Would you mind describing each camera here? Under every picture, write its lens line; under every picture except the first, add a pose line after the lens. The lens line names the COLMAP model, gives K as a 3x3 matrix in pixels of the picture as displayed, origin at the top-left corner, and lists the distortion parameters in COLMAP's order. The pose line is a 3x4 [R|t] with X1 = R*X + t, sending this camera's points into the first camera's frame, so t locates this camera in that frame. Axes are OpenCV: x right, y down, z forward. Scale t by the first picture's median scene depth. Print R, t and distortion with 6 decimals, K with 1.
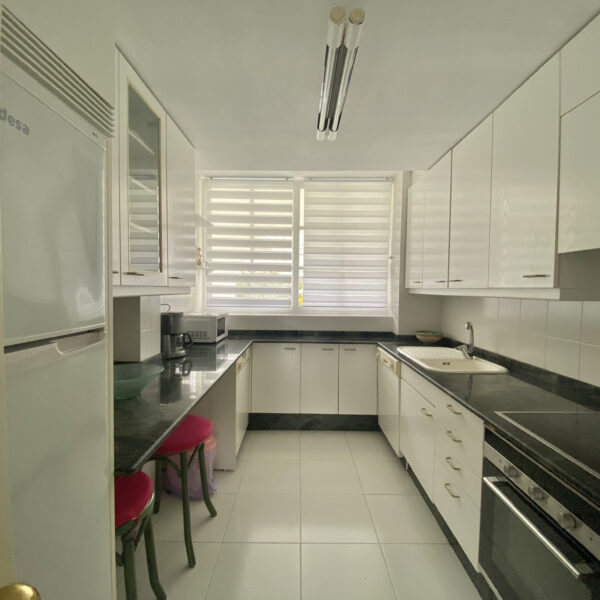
lens RADIAL K [[322.0, 0, 299.0], [0, 322.0, 302.1], [0, 0, 1]] dist [0.042476, -0.038138]
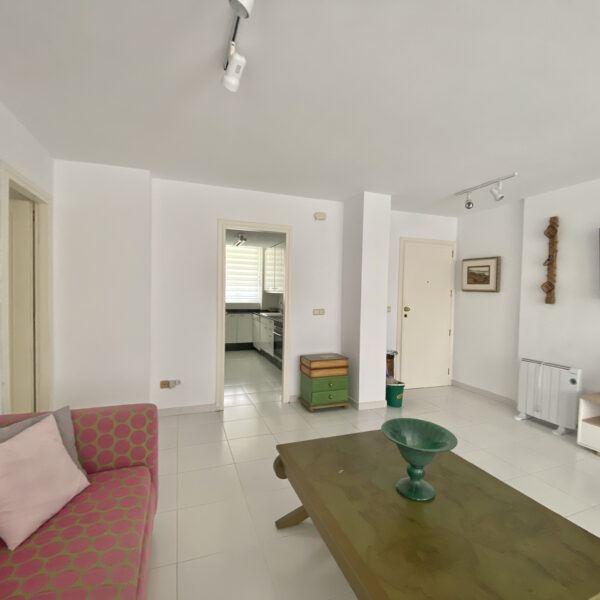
lens RADIAL K [[322.0, 0, 299.0], [0, 322.0, 302.1], [0, 0, 1]] dist [0.042476, -0.038138]
pose [[0.937123, 0.001546, 0.348995, -0.281671], [0.000910, 0.999976, -0.006872, 0.061889], [-0.348997, 0.006758, 0.937100, -1.402906]]
